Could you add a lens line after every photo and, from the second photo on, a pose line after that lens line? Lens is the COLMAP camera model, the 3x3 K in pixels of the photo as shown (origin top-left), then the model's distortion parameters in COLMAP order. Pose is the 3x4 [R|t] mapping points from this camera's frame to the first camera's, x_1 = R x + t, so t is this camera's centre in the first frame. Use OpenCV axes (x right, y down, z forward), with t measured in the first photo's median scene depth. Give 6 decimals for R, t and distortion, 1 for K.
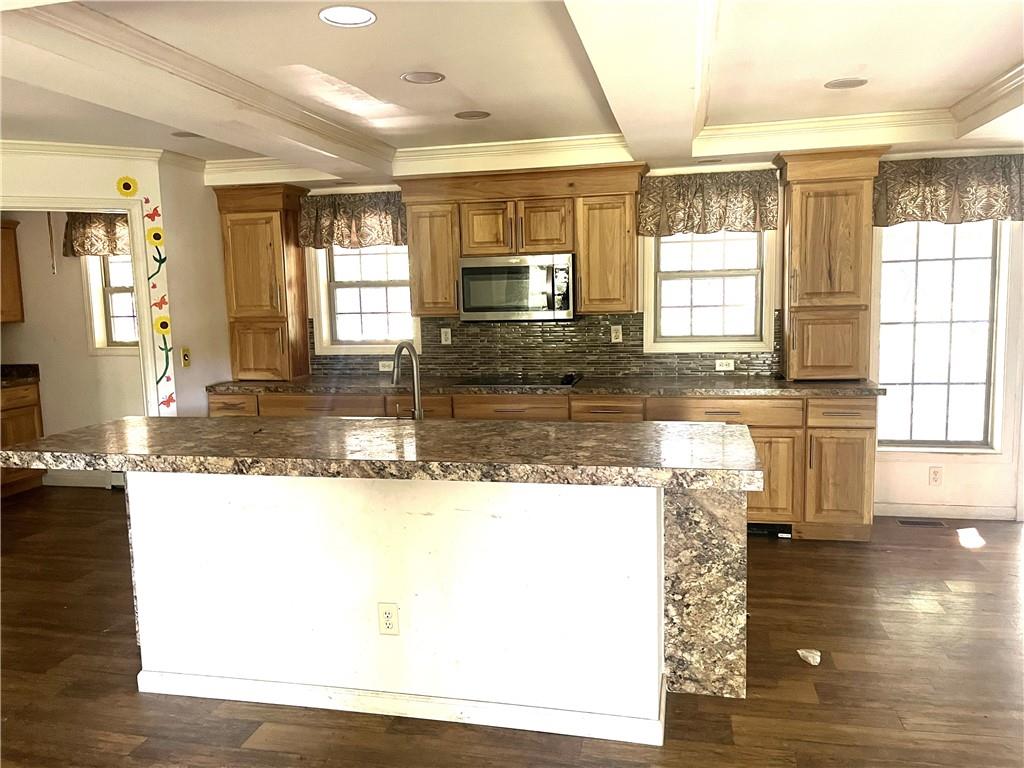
lens RADIAL K [[778.6, 0, 512.9], [0, 778.6, 385.6], [0, 0, 1]] dist [0.028157, -0.024804]
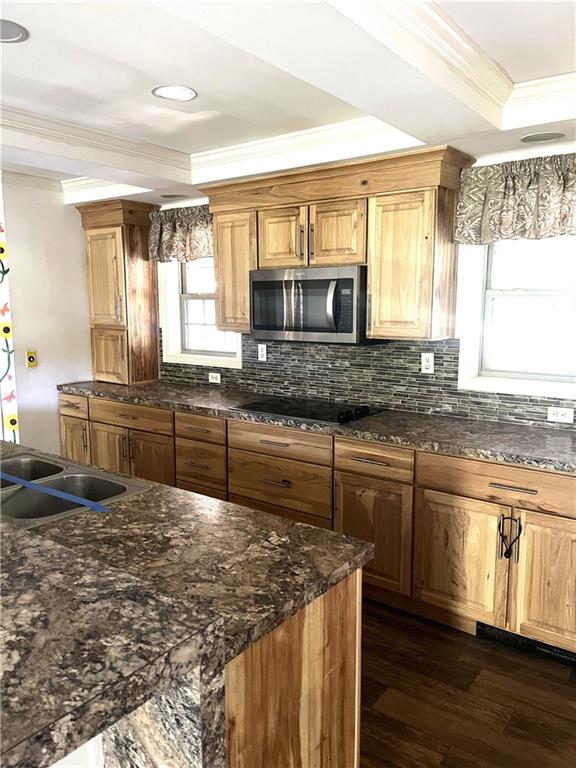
lens RADIAL K [[583.9, 0, 292.5], [0, 583.9, 383.9], [0, 0, 1]] dist [0.028157, -0.024804]
pose [[0.913393, 0.081022, -0.398934, 0.252605], [-0.071972, 0.996696, 0.037640, -0.057243], [0.400666, -0.005668, 0.916207, 0.368992]]
